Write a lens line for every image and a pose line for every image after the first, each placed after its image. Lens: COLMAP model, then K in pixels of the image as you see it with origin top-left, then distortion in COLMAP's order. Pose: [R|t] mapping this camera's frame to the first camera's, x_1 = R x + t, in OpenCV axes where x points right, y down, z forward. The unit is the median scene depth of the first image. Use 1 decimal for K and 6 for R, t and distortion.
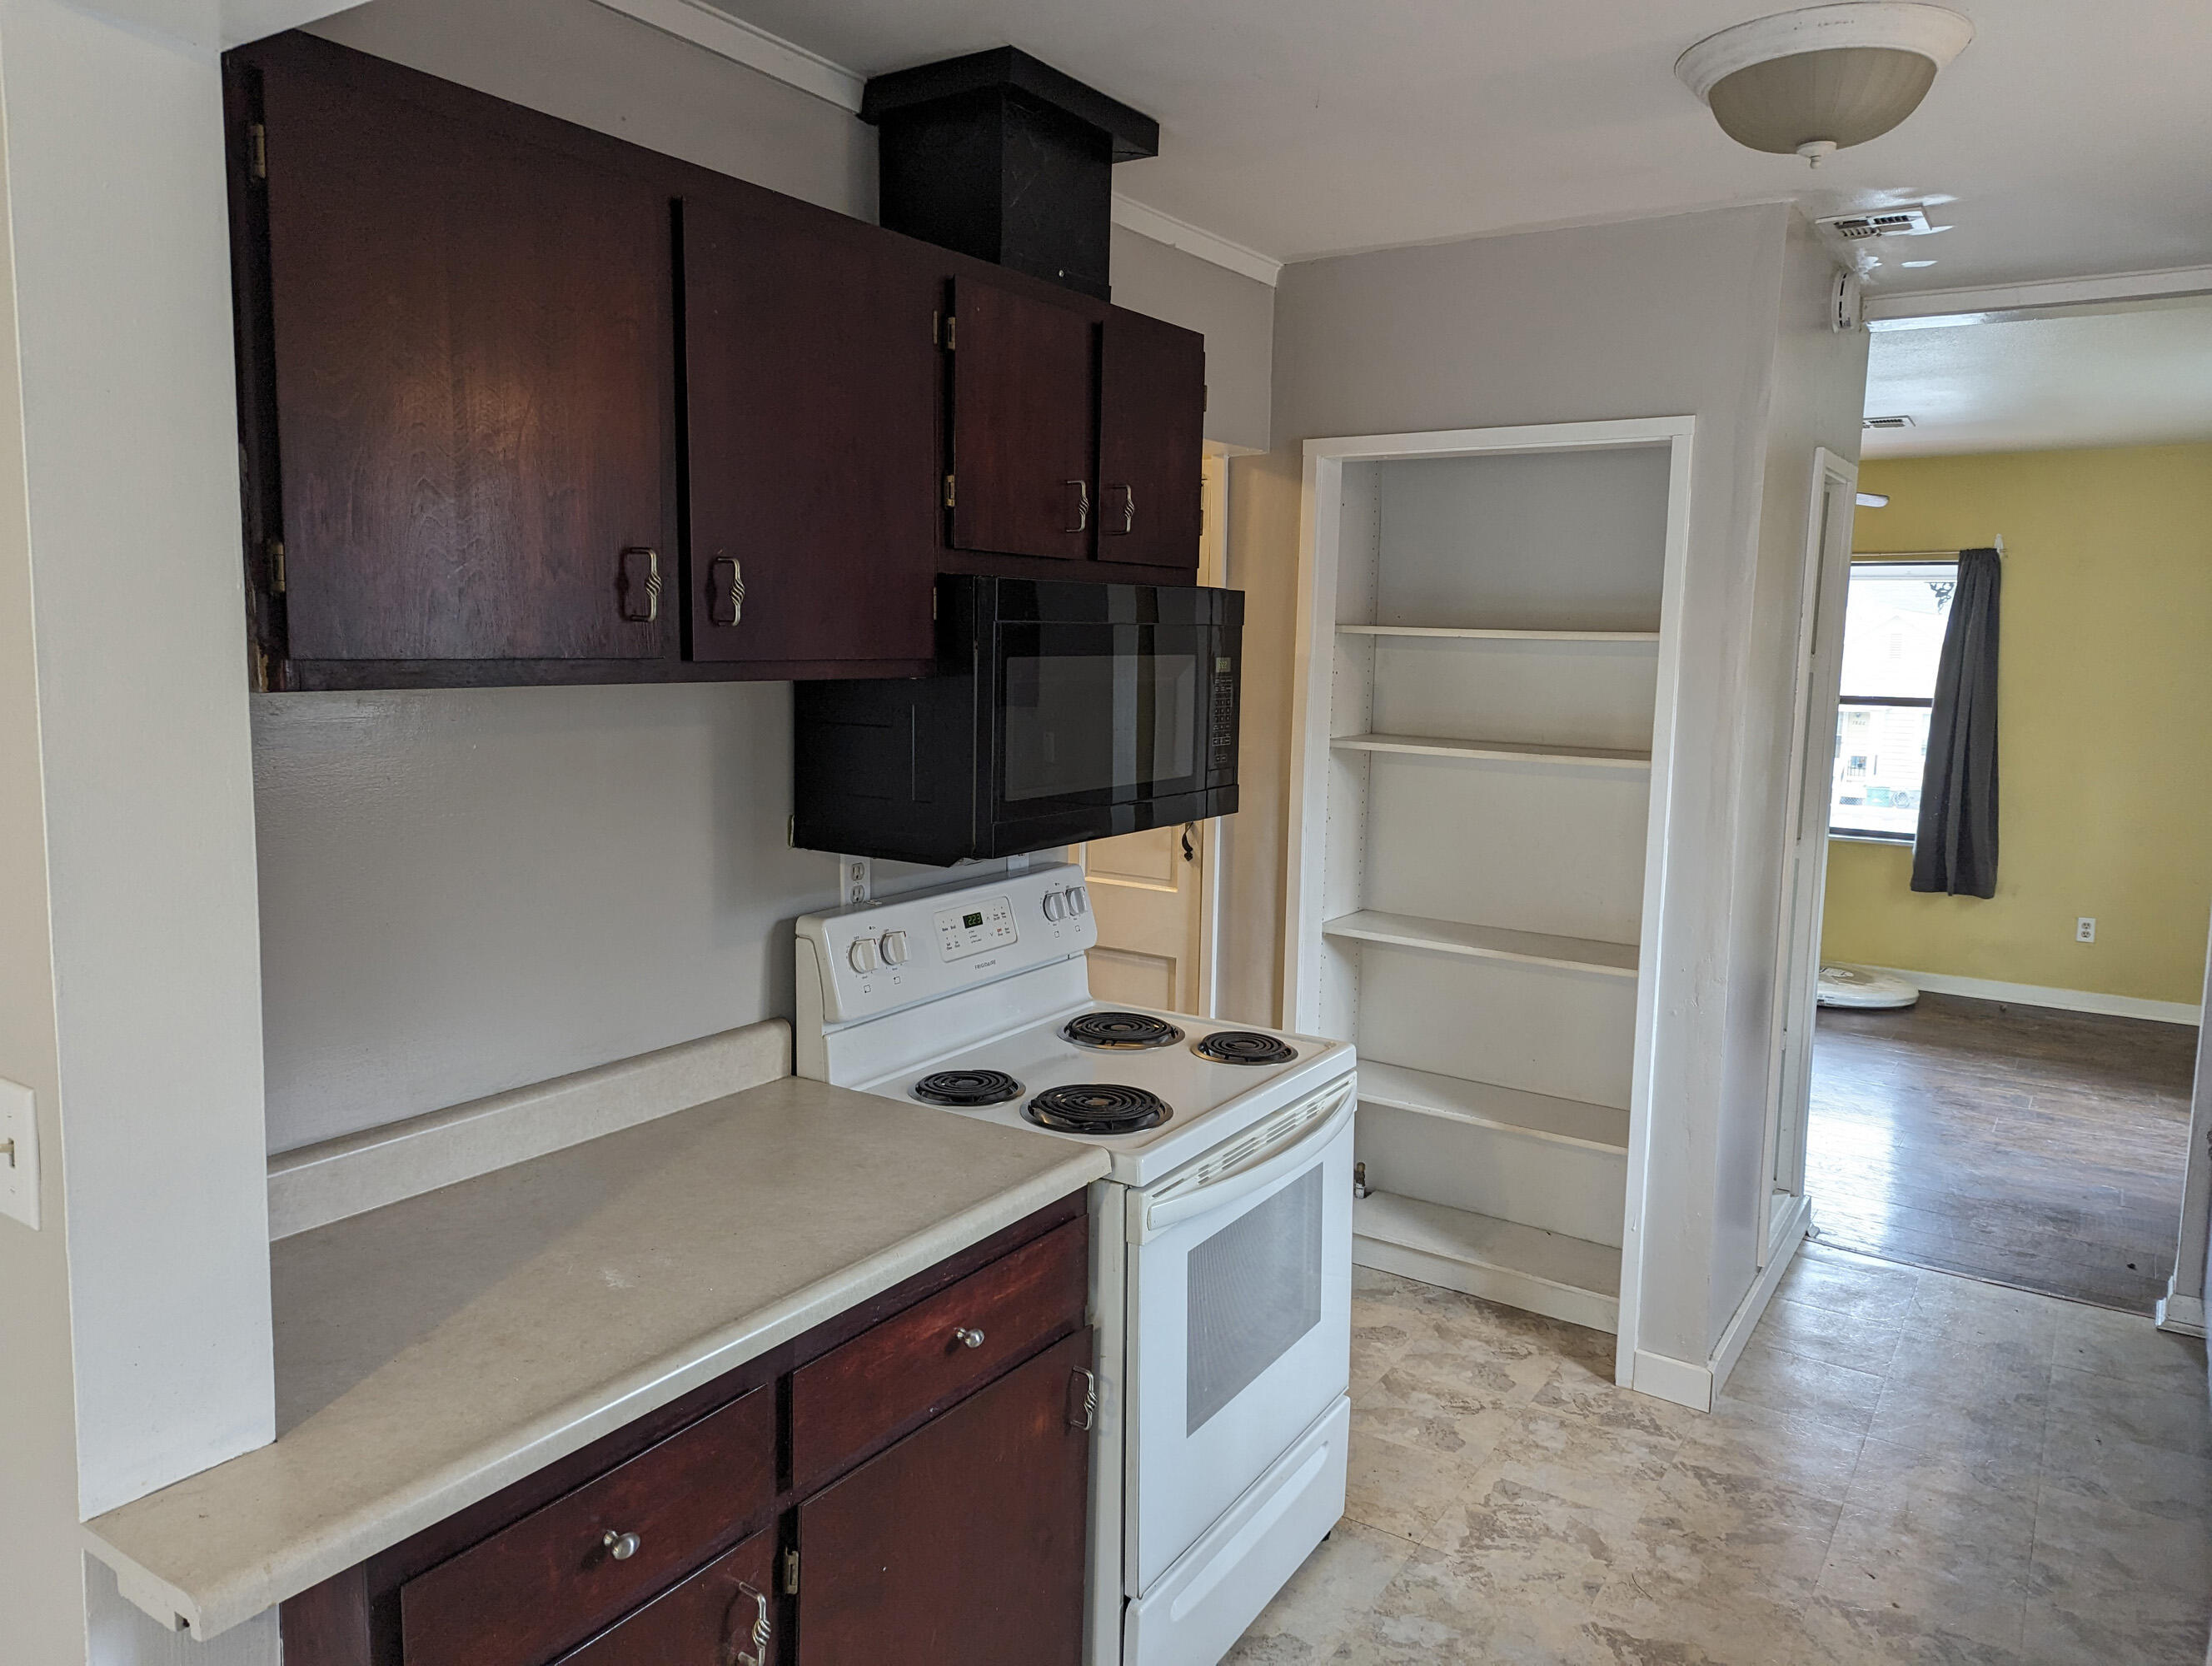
lens RADIAL K [[1553.1, 0, 1108.9], [0, 1553.1, 816.7], [0, 0, 1]] dist [0.051331, -0.044575]
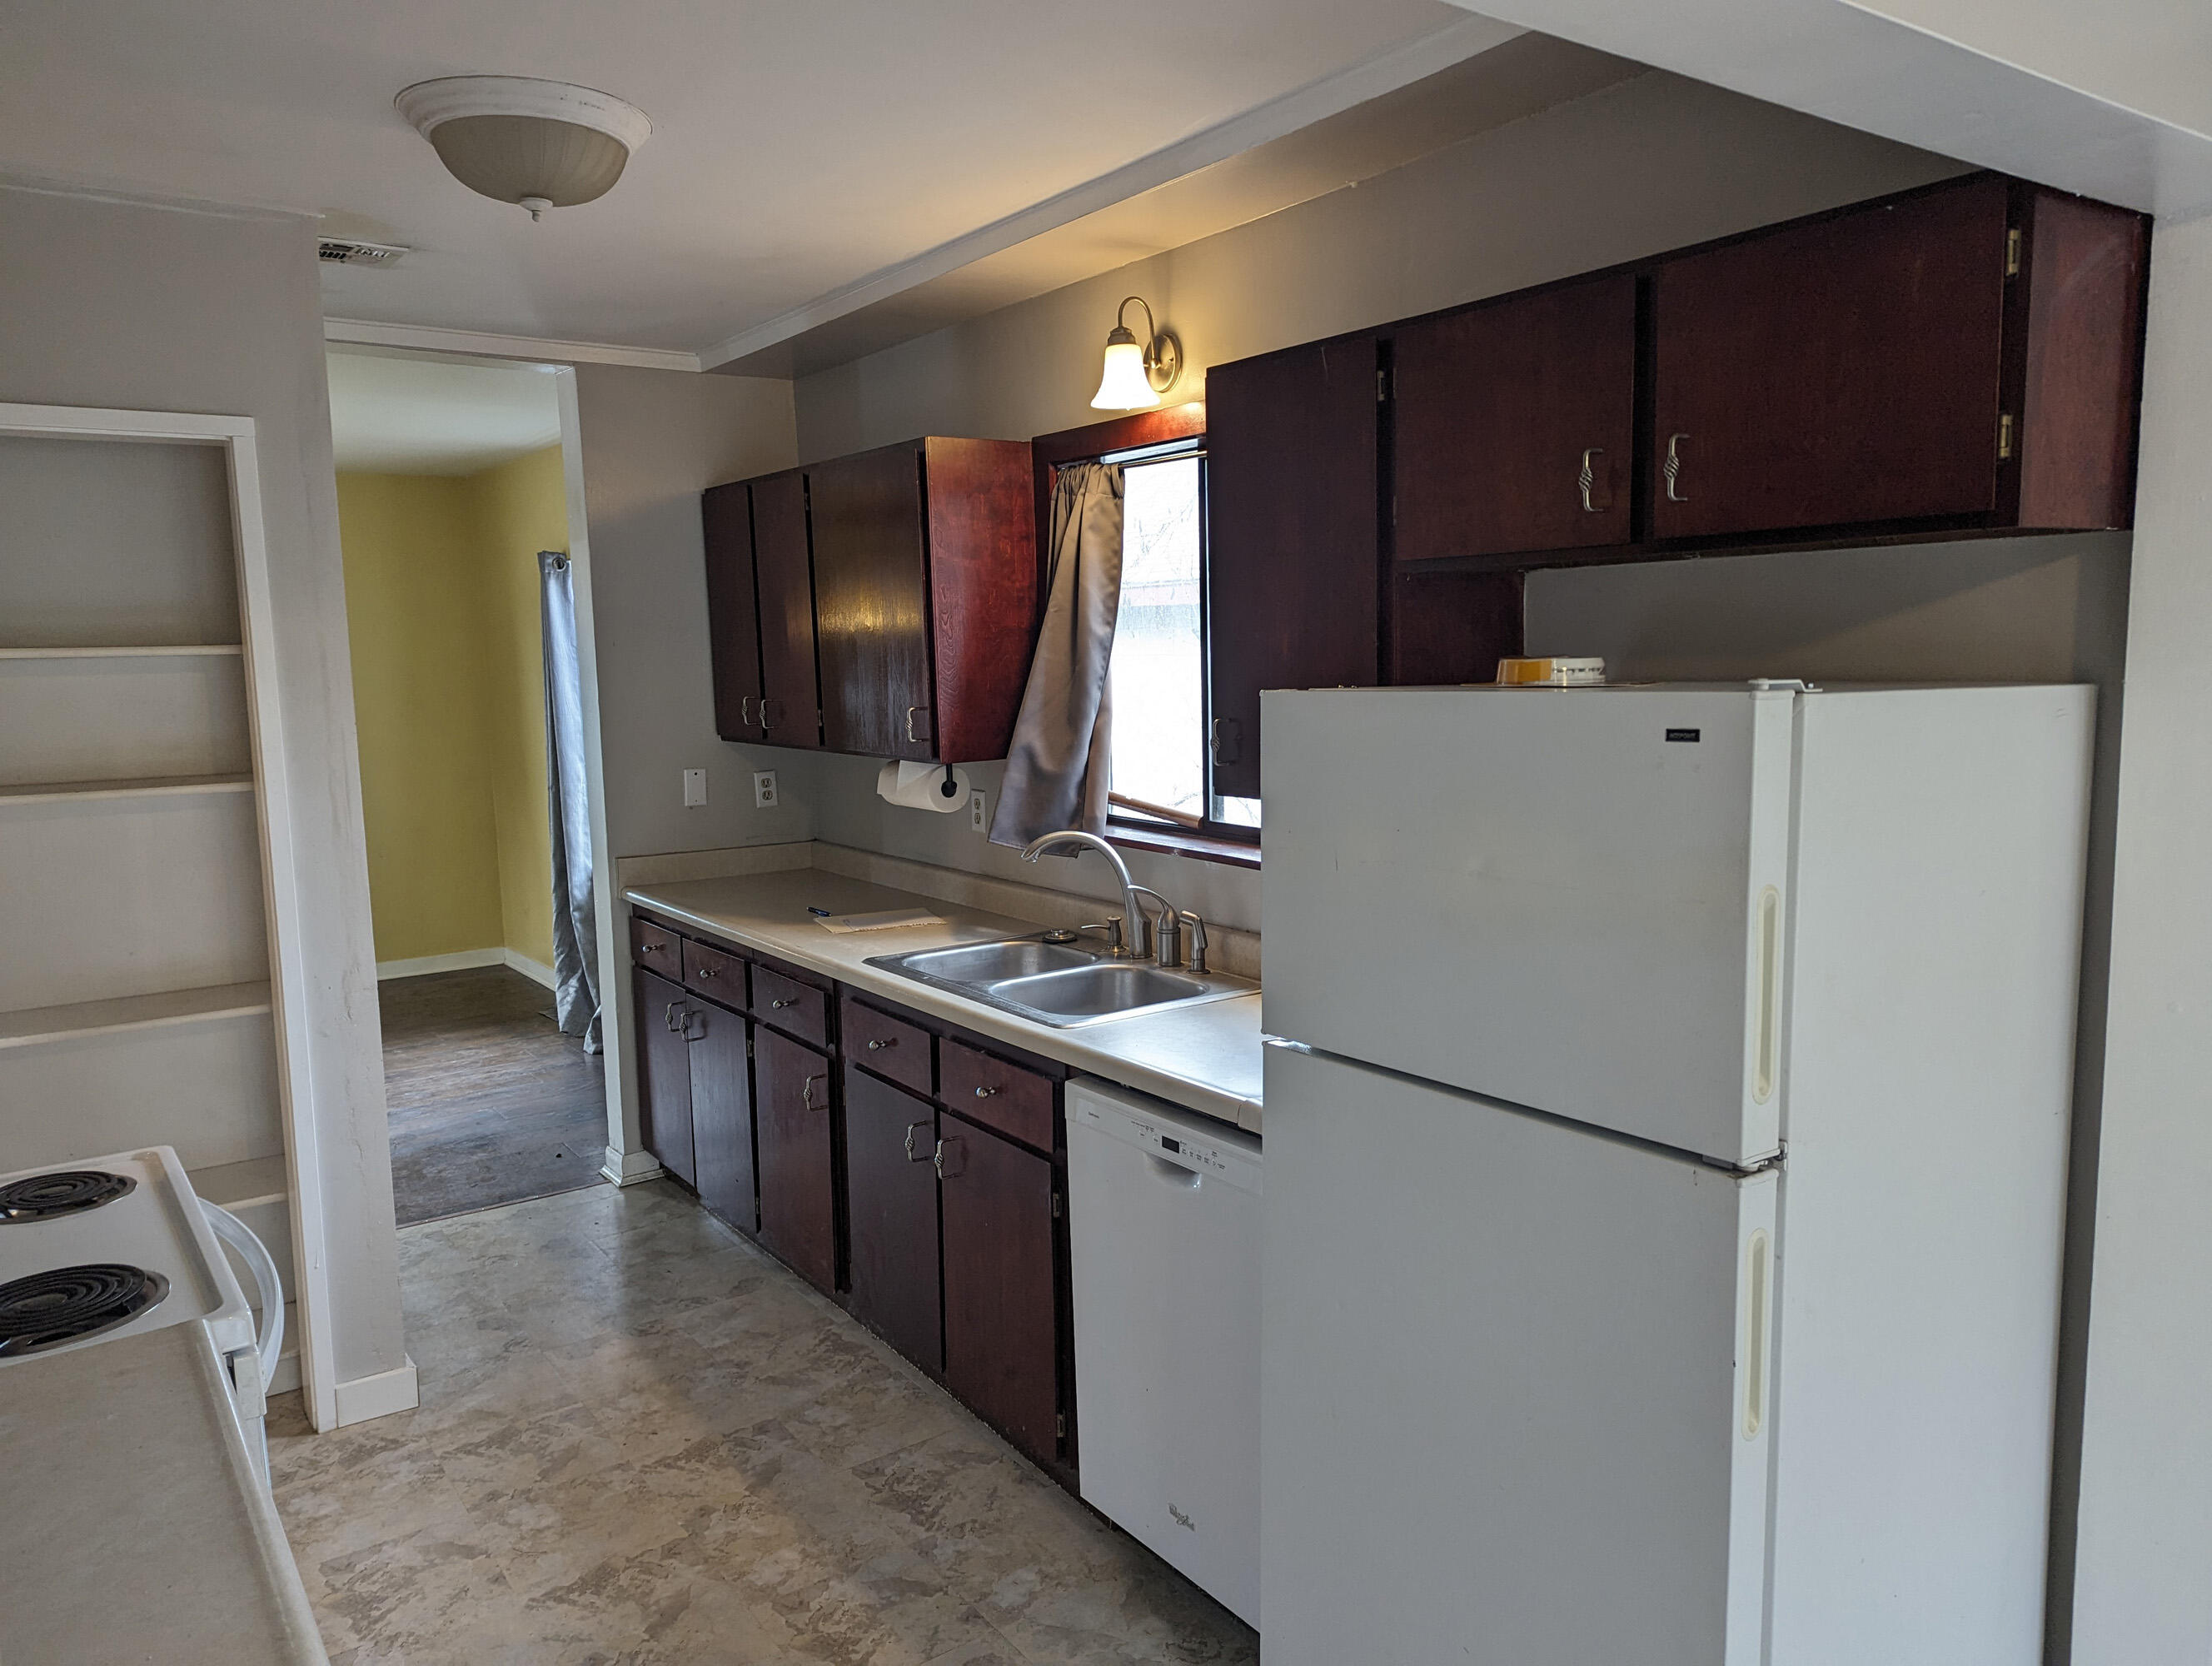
lens RADIAL K [[1553.1, 0, 1088.3], [0, 1553.1, 837.9], [0, 0, 1]] dist [0.051331, -0.044575]
pose [[0.357693, -0.145250, 0.922474, -0.397683], [0.141624, 0.984841, 0.100155, -0.028159], [-0.923038, 0.094820, 0.372842, 0.206550]]
